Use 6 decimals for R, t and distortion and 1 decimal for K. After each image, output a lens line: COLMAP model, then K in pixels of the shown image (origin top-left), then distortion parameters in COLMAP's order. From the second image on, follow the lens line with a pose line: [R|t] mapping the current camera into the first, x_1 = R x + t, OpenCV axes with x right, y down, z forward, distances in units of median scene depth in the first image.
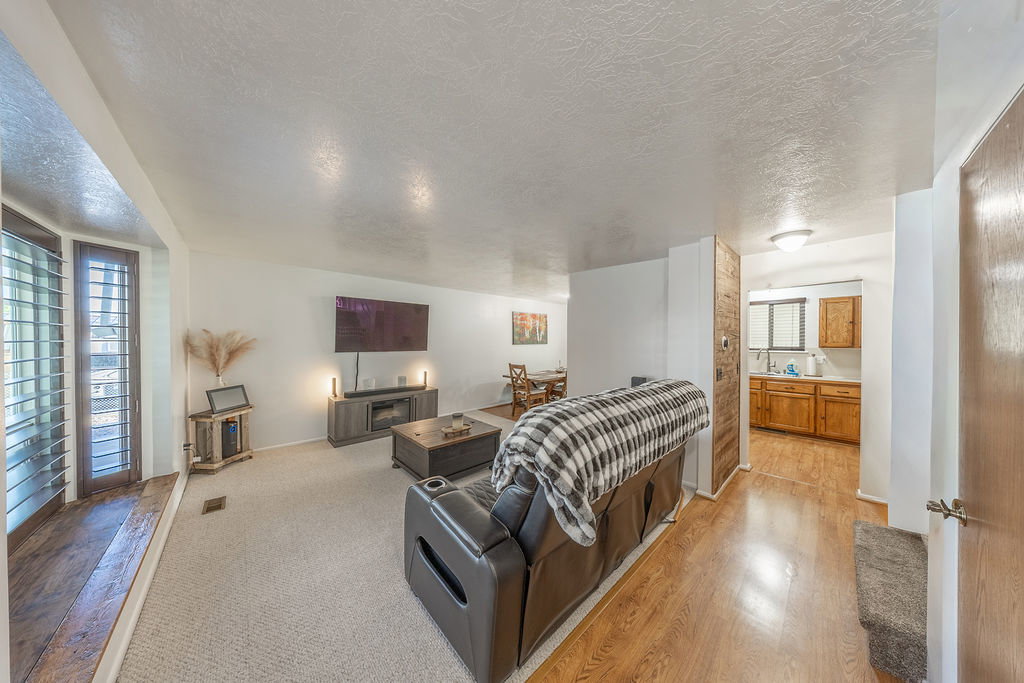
lens RADIAL K [[295.6, 0, 514.4], [0, 295.6, 341.5], [0, 0, 1]] dist [-0.007993, -0.000028]
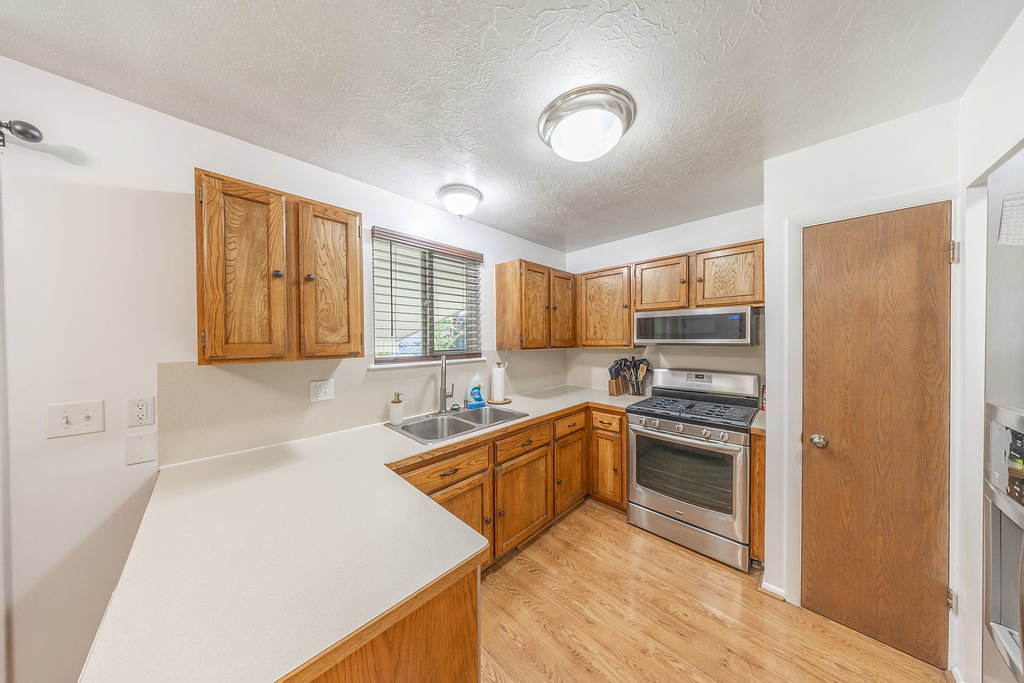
lens RADIAL K [[295.6, 0, 514.5], [0, 295.6, 343.8], [0, 0, 1]] dist [-0.007993, -0.000028]
pose [[-0.054955, -0.006426, 0.998468, 0.494818], [0.012203, 0.999900, 0.007107, 0.006449], [-0.998414, 0.012575, -0.054871, 1.030819]]
